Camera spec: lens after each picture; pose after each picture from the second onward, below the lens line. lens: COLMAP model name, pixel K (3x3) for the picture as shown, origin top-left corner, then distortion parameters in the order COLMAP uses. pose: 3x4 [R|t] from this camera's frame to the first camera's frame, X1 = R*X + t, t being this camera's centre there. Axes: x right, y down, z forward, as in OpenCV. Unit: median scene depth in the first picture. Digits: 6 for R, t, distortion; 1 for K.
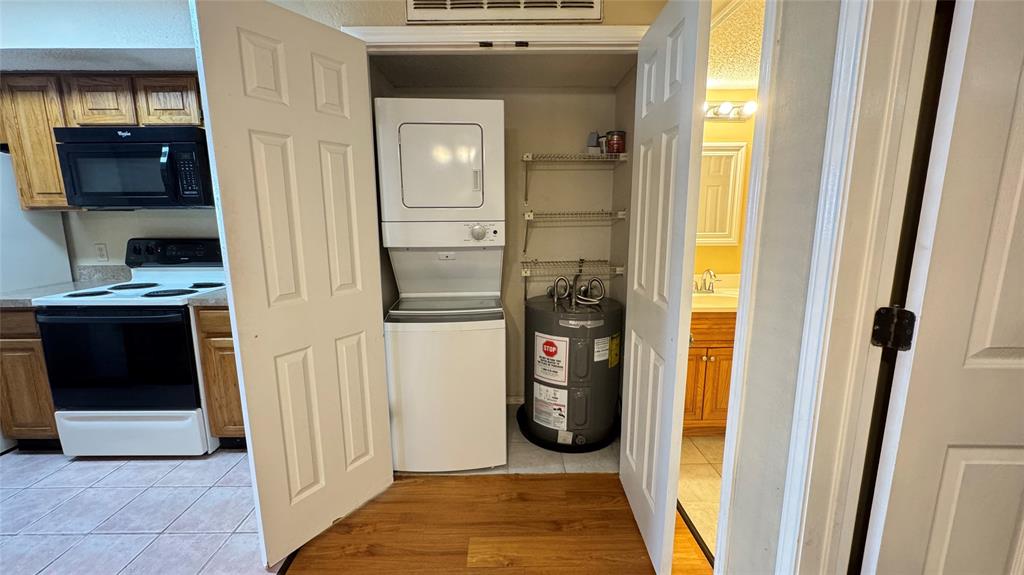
lens RADIAL K [[409.4, 0, 511.2], [0, 409.4, 285.8], [0, 0, 1]] dist [-0.000795, -0.000134]
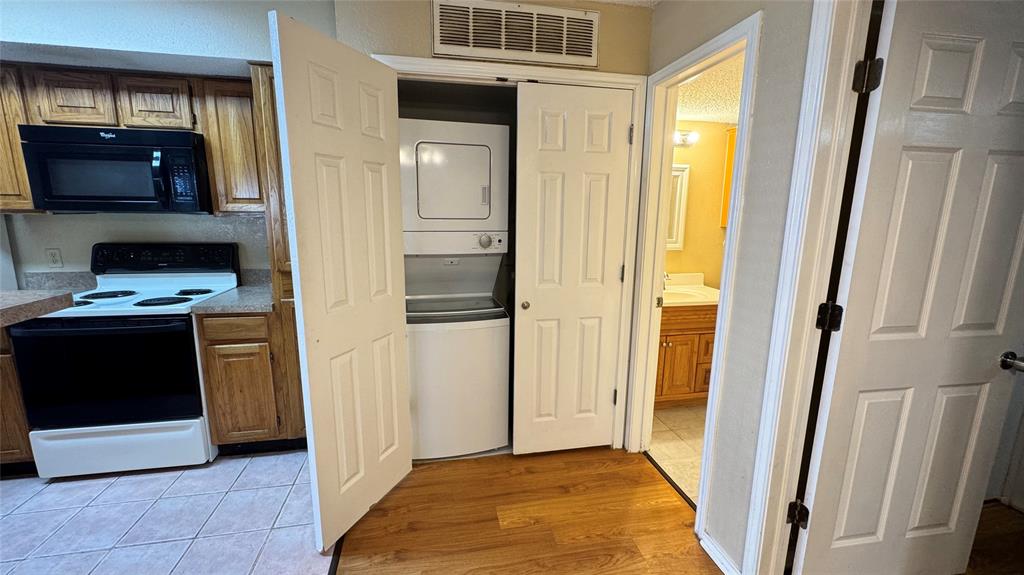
lens RADIAL K [[409.4, 0, 511.2], [0, 409.4, 285.8], [0, 0, 1]] dist [-0.000795, -0.000134]
pose [[0.982733, -0.016980, 0.184249, -0.209949], [0.014939, 0.999811, 0.012460, -0.019908], [-0.184426, -0.009492, 0.982801, -0.114756]]
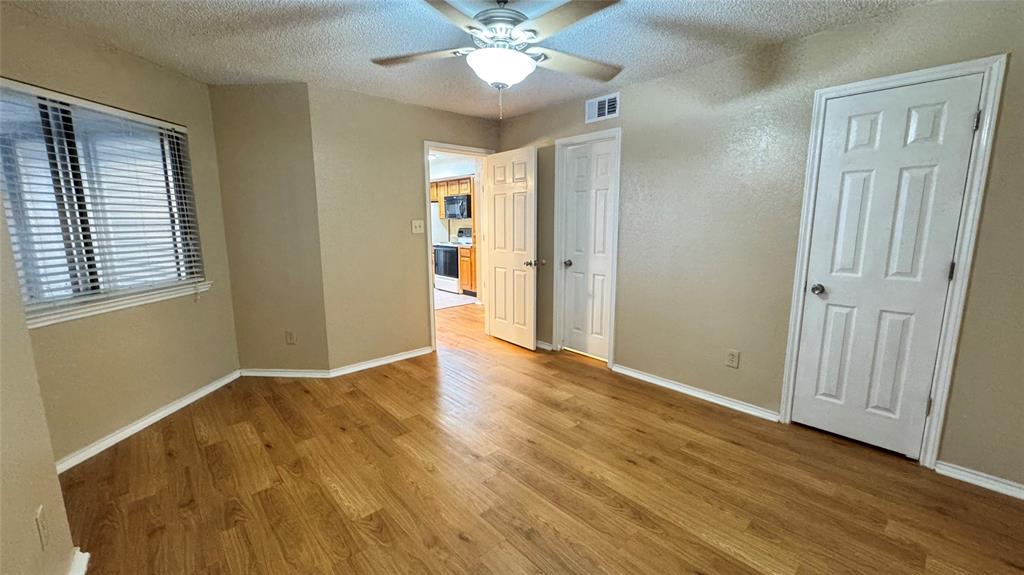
lens RADIAL K [[407.4, 0, 508.2], [0, 407.4, 289.7], [0, 0, 1]] dist [-0.000608, -0.000141]
pose [[0.653615, 0.130351, -0.745517, 2.080023], [-0.131030, 0.989671, 0.058163, 0.147458], [0.745398, 0.059669, 0.663944, -0.935052]]
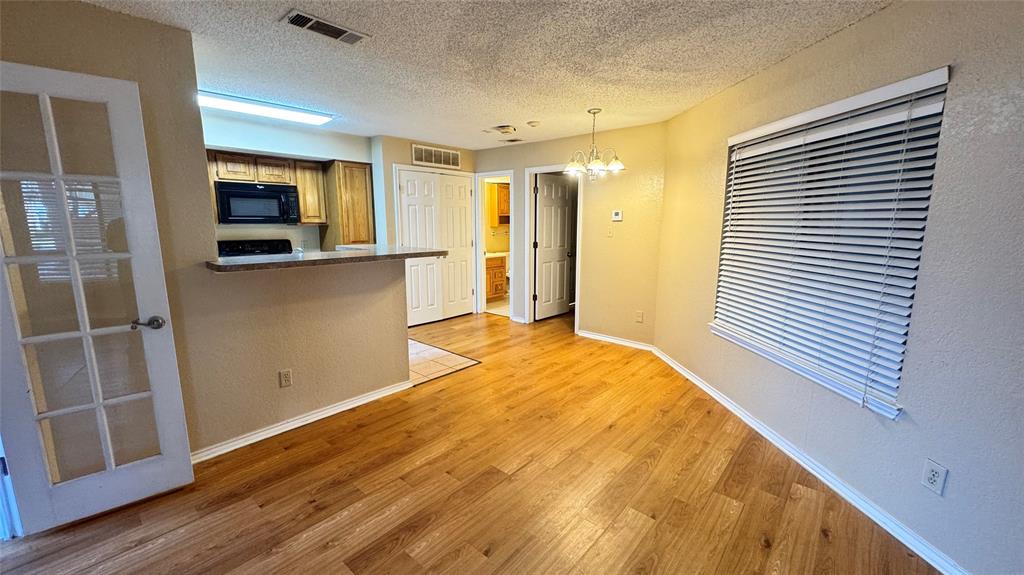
lens RADIAL K [[407.4, 0, 508.2], [0, 407.4, 289.7], [0, 0, 1]] dist [-0.000608, -0.000141]
pose [[0.671425, -0.118688, 0.731507, -1.690112], [0.123108, 0.991240, 0.047833, 0.181620], [-0.730776, 0.057939, 0.680154, -1.230472]]
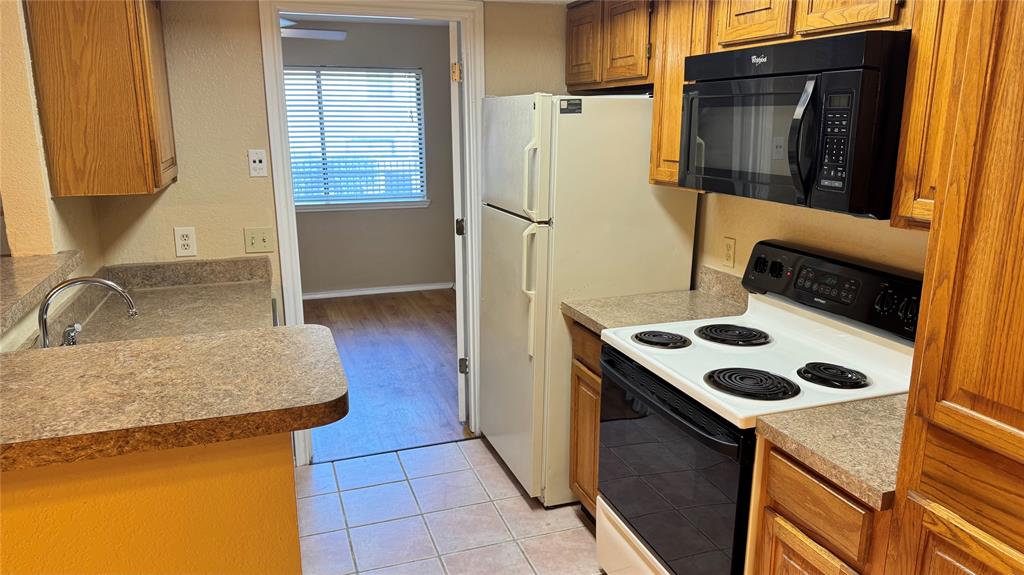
lens RADIAL K [[716.4, 0, 512.0], [0, 716.4, 287.5], [0, 0, 1]] dist [0.004297, 0.000621]
pose [[0.317017, 0.224631, -0.921434, -0.161616], [-0.165703, 0.969722, 0.179393, -0.211225], [0.933832, 0.095814, 0.344641, 0.443533]]
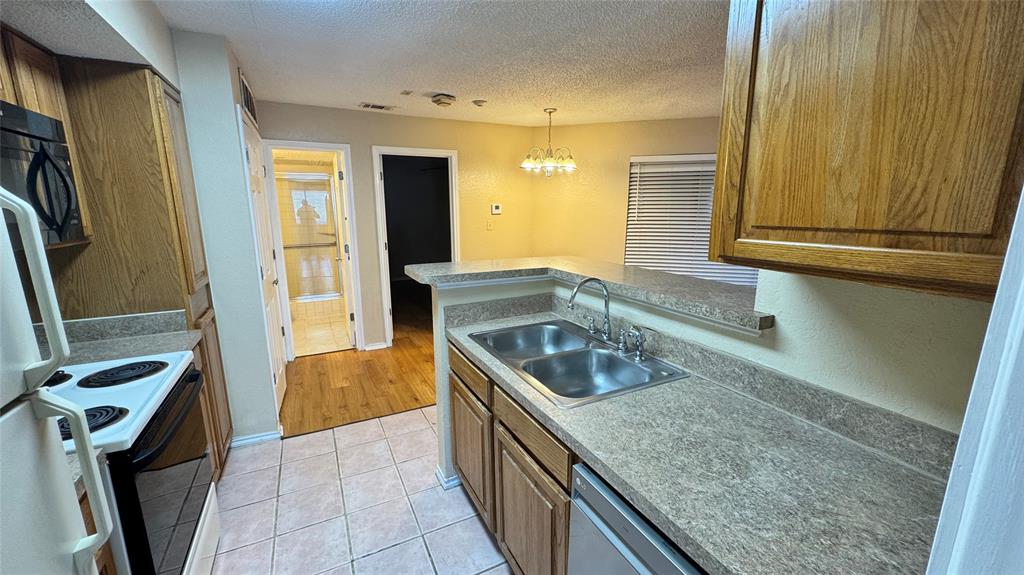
lens RADIAL K [[407.4, 0, 508.2], [0, 407.4, 289.7], [0, 0, 1]] dist [-0.000608, -0.000141]
pose [[-0.436094, -0.171712, 0.883367, -1.747945], [0.161736, 0.950687, 0.264642, -0.191880], [-0.885248, 0.258281, -0.386817, 0.707082]]
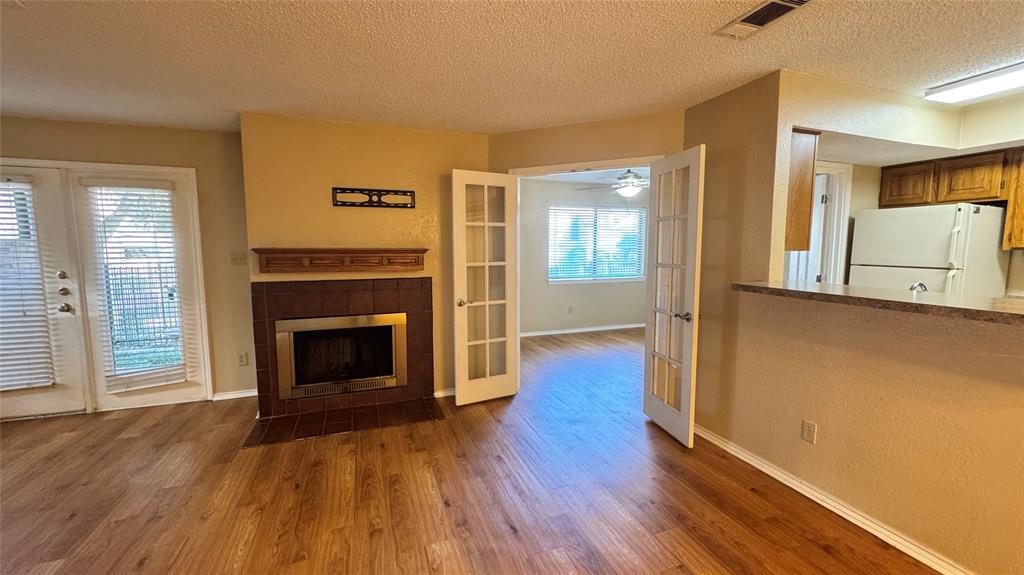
lens RADIAL K [[409.4, 0, 511.2], [0, 409.4, 285.8], [0, 0, 1]] dist [-0.000795, -0.000134]
pose [[0.331489, 0.099011, -0.938249, -0.526835], [-0.164334, 0.985335, 0.045920, 0.136783], [0.929037, 0.138964, 0.342899, -0.963801]]
